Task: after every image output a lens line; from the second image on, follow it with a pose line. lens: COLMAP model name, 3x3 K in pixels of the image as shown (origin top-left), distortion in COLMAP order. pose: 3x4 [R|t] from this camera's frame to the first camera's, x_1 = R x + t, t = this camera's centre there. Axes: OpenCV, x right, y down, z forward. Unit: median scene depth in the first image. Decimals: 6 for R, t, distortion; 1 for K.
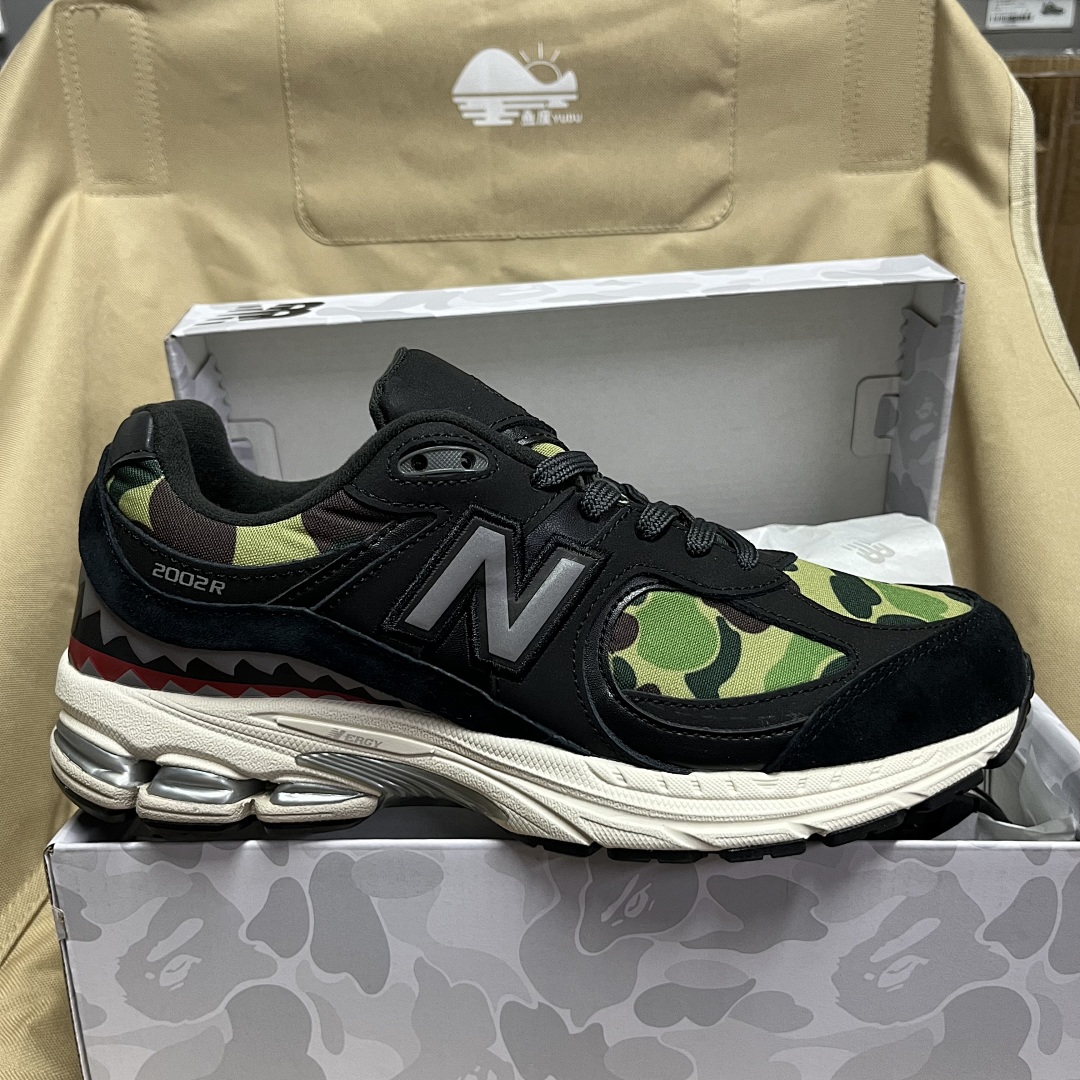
lens RADIAL K [[1117.3, 0, 553.1], [0, 1117.3, 535.8], [0, 0, 1]] dist [0.000083, -0.008072]
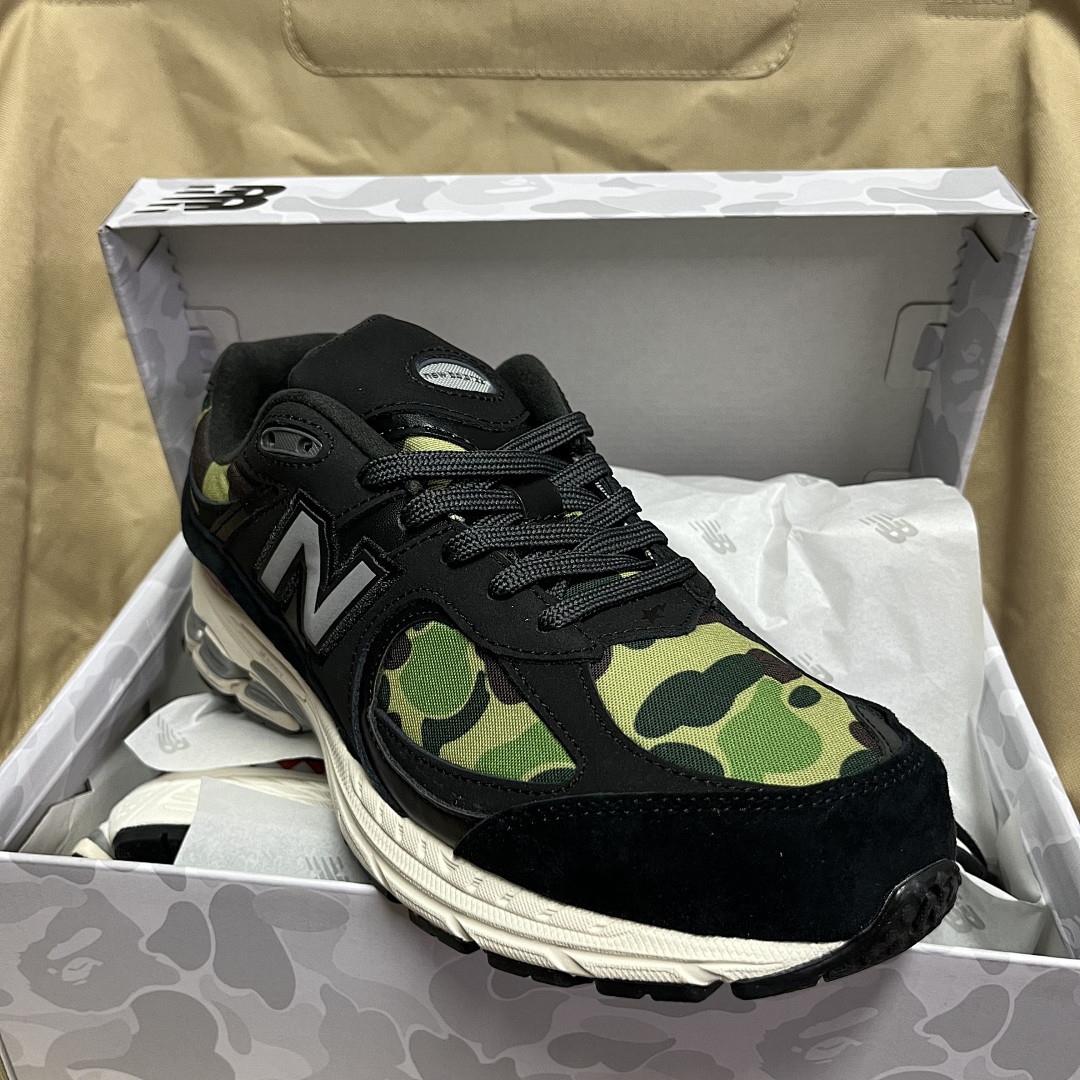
lens RADIAL K [[1117.3, 0, 553.1], [0, 1117.3, 535.8], [0, 0, 1]] dist [0.000083, -0.008072]
pose [[0.996290, 0.075829, -0.040692, 0.057013], [-0.065388, 0.974440, 0.214920, -0.145149], [0.055949, -0.211462, 0.975784, 0.110175]]
